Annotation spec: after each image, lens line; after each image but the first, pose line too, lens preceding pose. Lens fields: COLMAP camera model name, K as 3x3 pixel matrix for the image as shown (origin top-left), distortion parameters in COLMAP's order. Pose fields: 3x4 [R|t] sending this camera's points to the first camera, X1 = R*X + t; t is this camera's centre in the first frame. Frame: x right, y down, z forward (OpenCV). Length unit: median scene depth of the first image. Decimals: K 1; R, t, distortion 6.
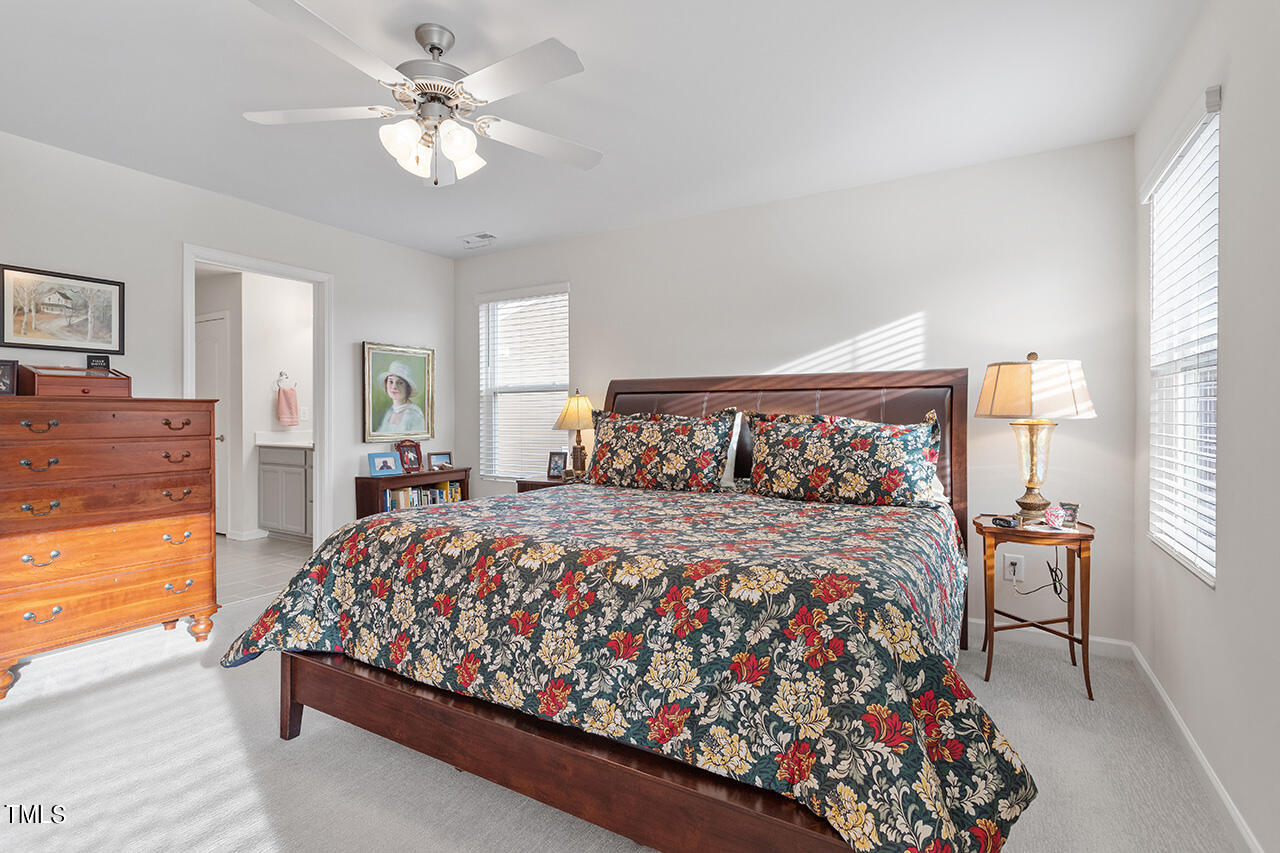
lens RADIAL K [[605.6, 0, 635.3], [0, 605.6, 423.1], [0, 0, 1]] dist [0.001267, 0.000979]
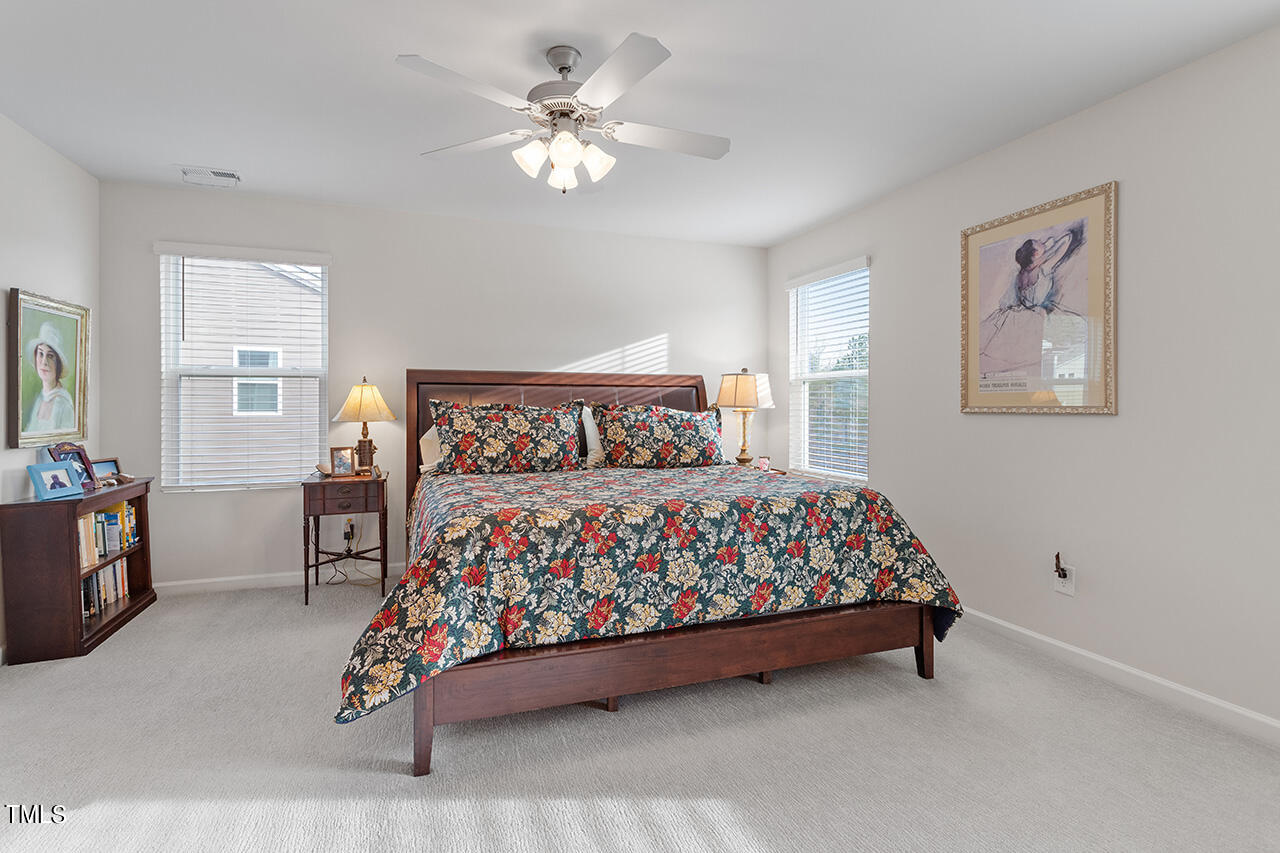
lens RADIAL K [[605.6, 0, 635.3], [0, 605.6, 423.1], [0, 0, 1]] dist [0.001267, 0.000979]
pose [[0.644774, -0.022443, 0.764044, -0.689950], [0.008688, 0.999719, 0.022034, -0.004019], [-0.764324, -0.007569, 0.644788, 0.131546]]
